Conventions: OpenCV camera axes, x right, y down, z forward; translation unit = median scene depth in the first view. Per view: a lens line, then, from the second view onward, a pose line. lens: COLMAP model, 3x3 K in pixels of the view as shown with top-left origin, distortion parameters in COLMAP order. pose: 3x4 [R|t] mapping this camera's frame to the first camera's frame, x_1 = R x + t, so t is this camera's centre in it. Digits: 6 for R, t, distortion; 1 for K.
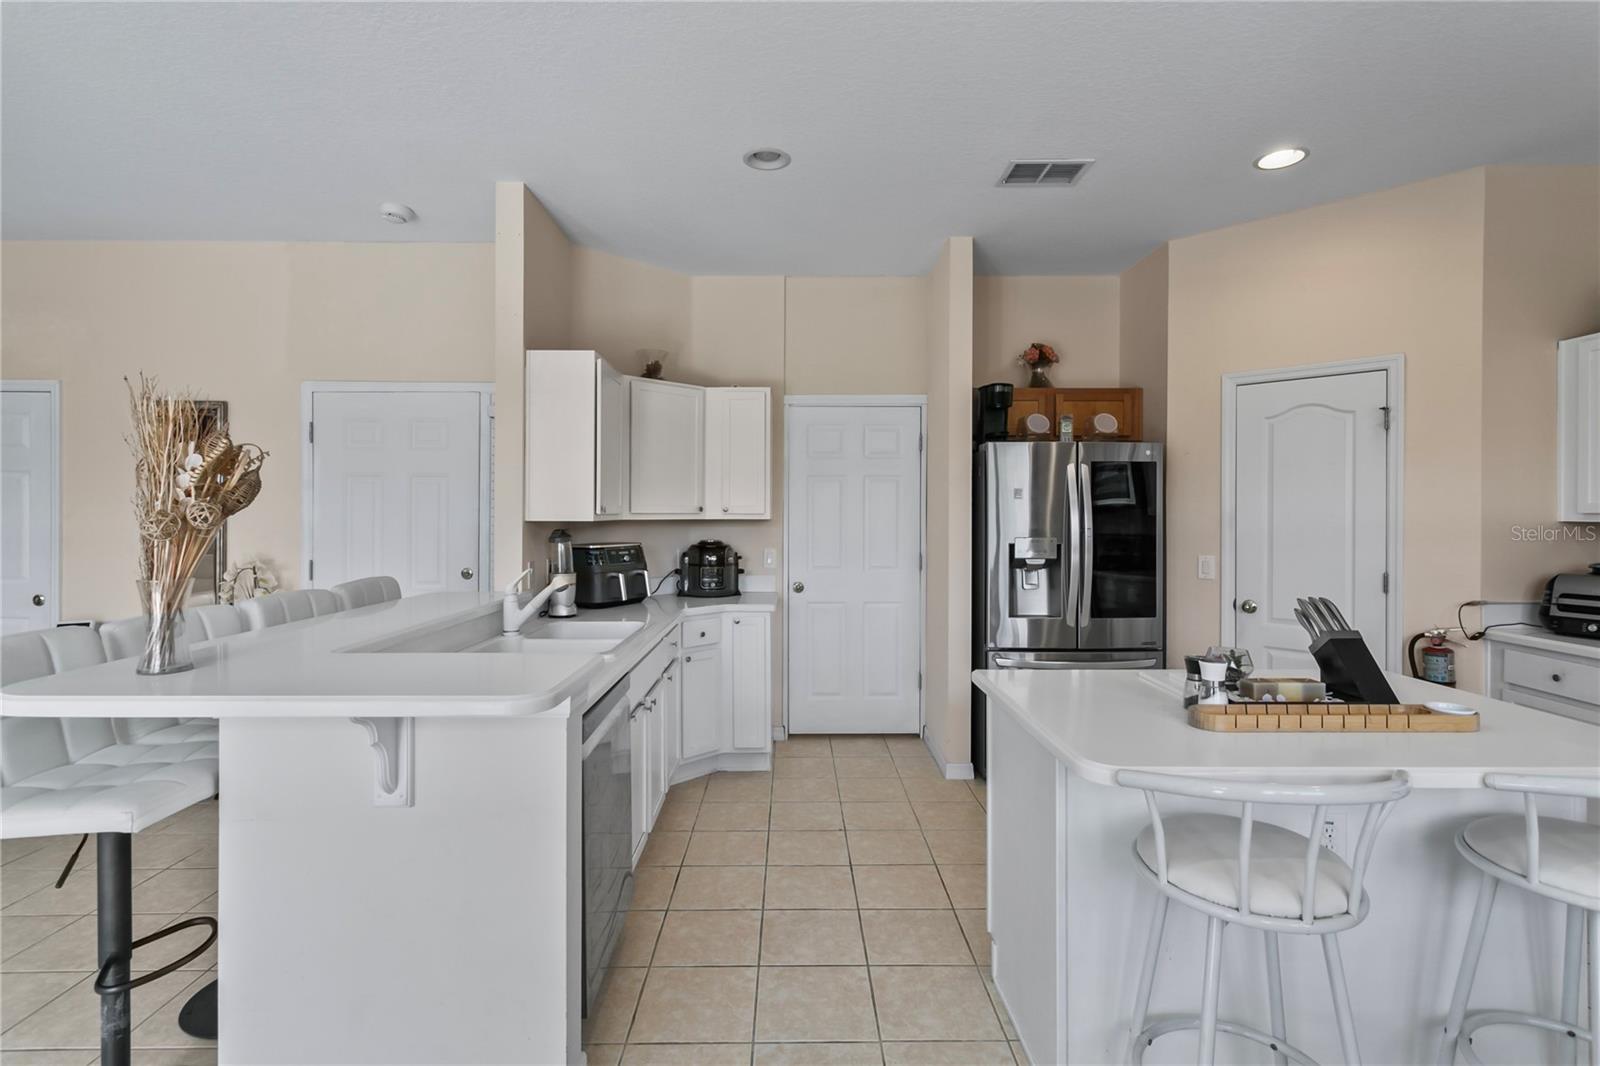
lens RADIAL K [[758.0, 0, 801.4], [0, 758.0, 511.7], [0, 0, 1]] dist [0.000695, 0.000165]
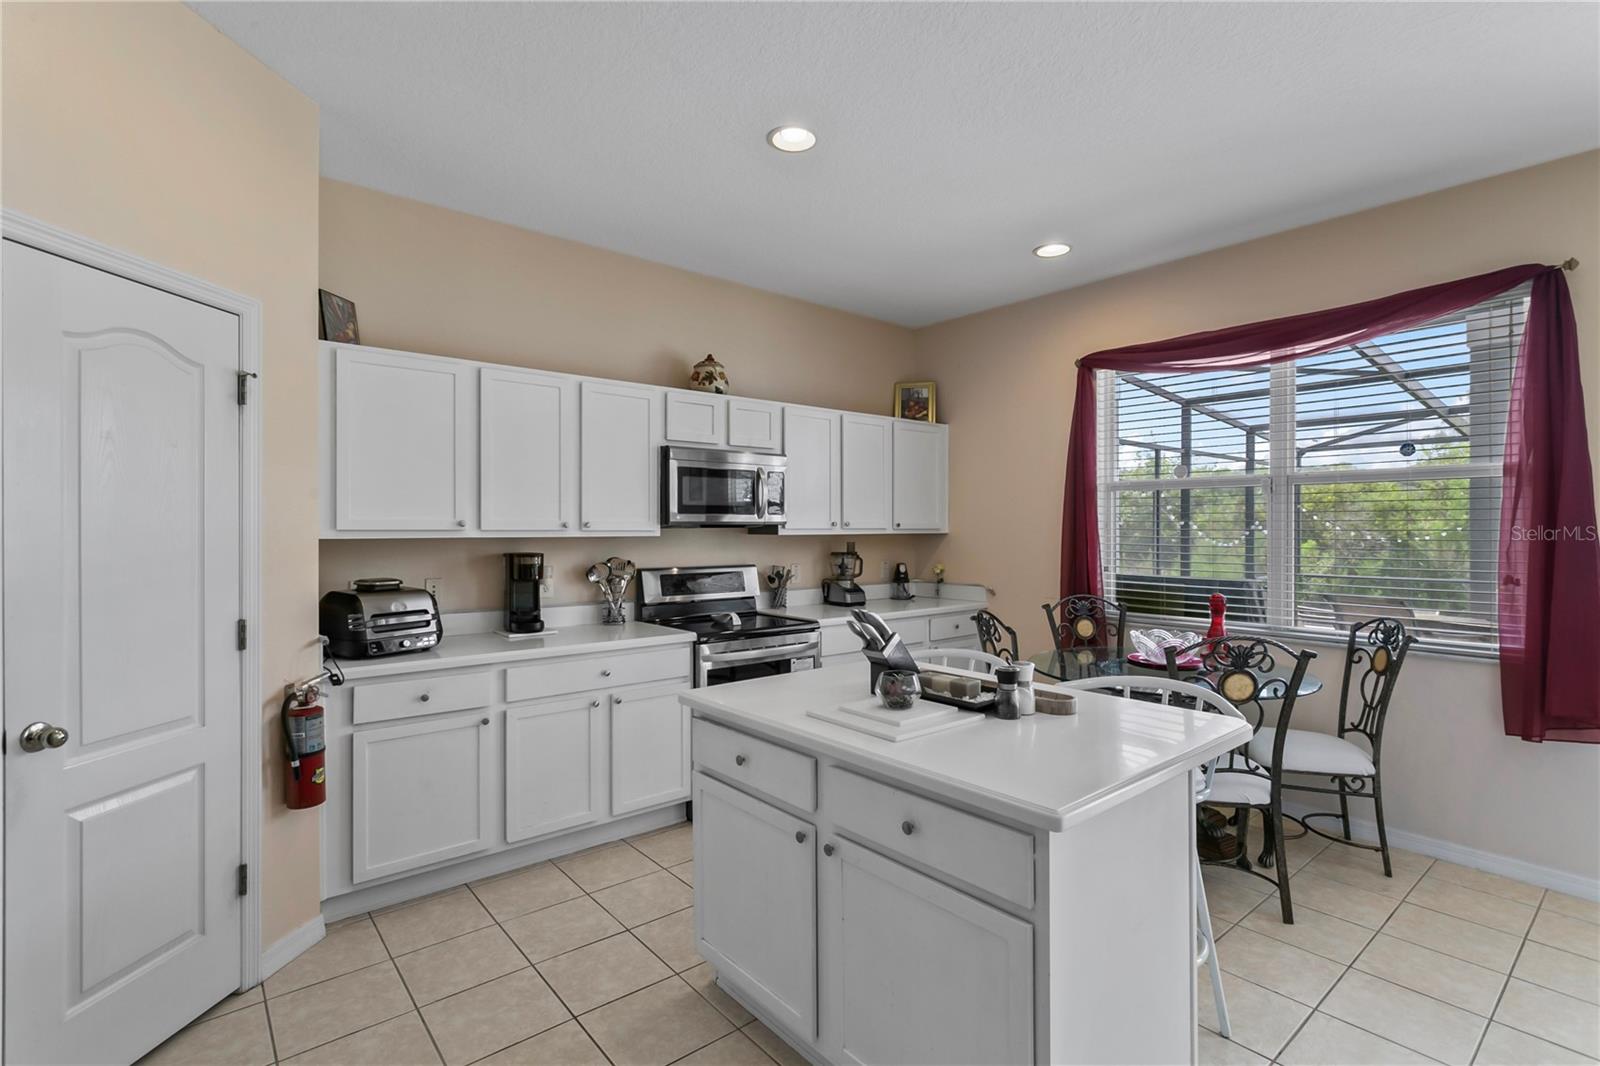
lens RADIAL K [[752.1, 0, 800.0], [0, 752.1, 533.0], [0, 0, 1]] dist [0.001170, 0.000505]
pose [[-0.628545, -0.000020, 0.777773, -0.050846], [0.004884, 0.999980, 0.003973, 0.004815], [-0.777758, 0.006295, -0.628533, 1.057316]]
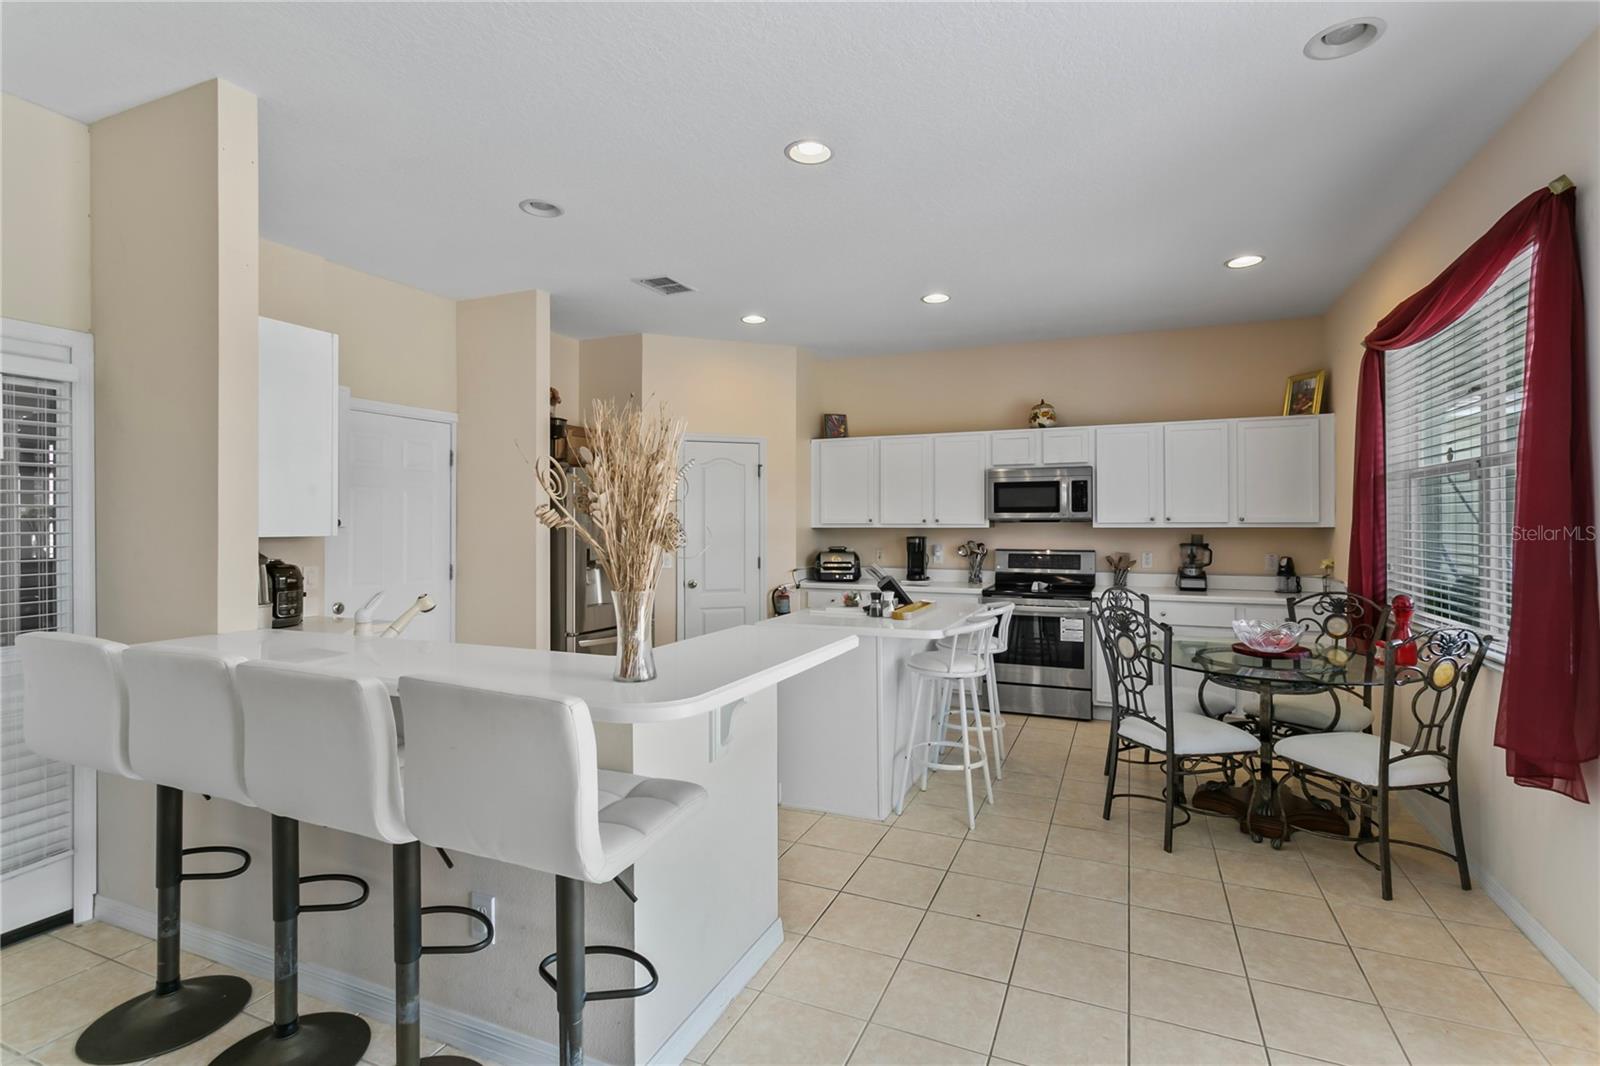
lens RADIAL K [[752.1, 0, 800.0], [0, 752.1, 533.0], [0, 0, 1]] dist [0.001170, 0.000505]
pose [[0.413850, -0.012683, 0.910257, -0.828203], [0.003917, 0.999918, 0.012151, 0.002084], [-0.910337, -0.001463, 0.413866, 0.179110]]
